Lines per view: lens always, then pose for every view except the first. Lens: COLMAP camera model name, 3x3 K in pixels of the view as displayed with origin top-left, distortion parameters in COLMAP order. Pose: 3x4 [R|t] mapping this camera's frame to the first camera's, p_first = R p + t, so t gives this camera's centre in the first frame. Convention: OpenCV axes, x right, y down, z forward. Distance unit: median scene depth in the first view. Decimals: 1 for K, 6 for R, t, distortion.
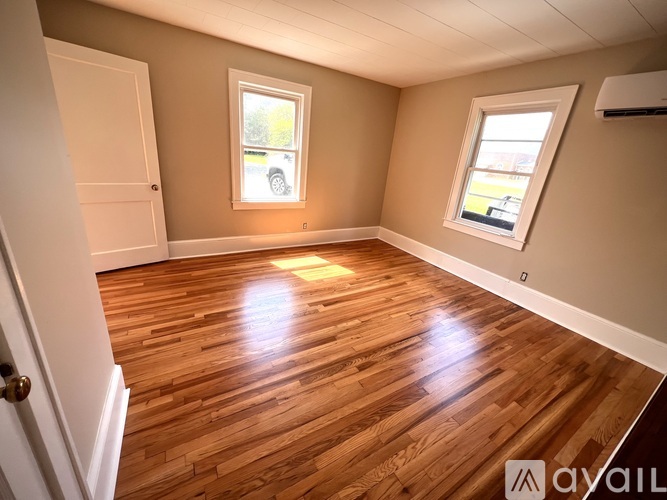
lens RADIAL K [[268.4, 0, 332.3], [0, 268.4, 247.5], [0, 0, 1]] dist [0.001222, 0.000014]
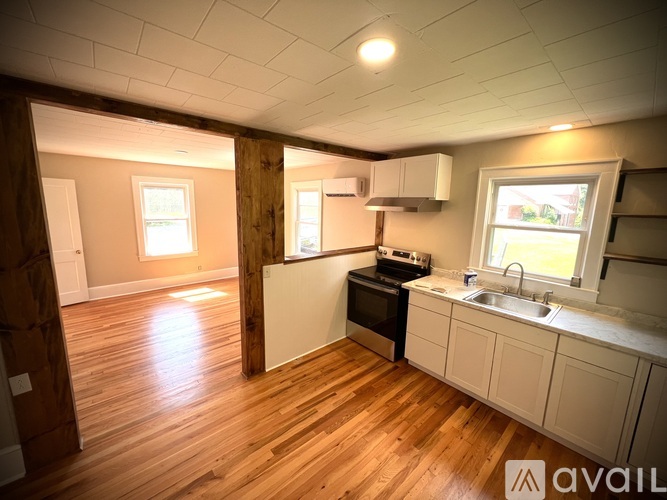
lens RADIAL K [[268.4, 0, 333.9], [0, 268.4, 248.3], [0, 0, 1]] dist [0.001222, 0.000014]
pose [[0.980727, -0.095549, 0.170424, 0.458052], [0.121349, 0.981510, -0.148032, 0.143556], [-0.153128, 0.165860, 0.974188, -0.646205]]
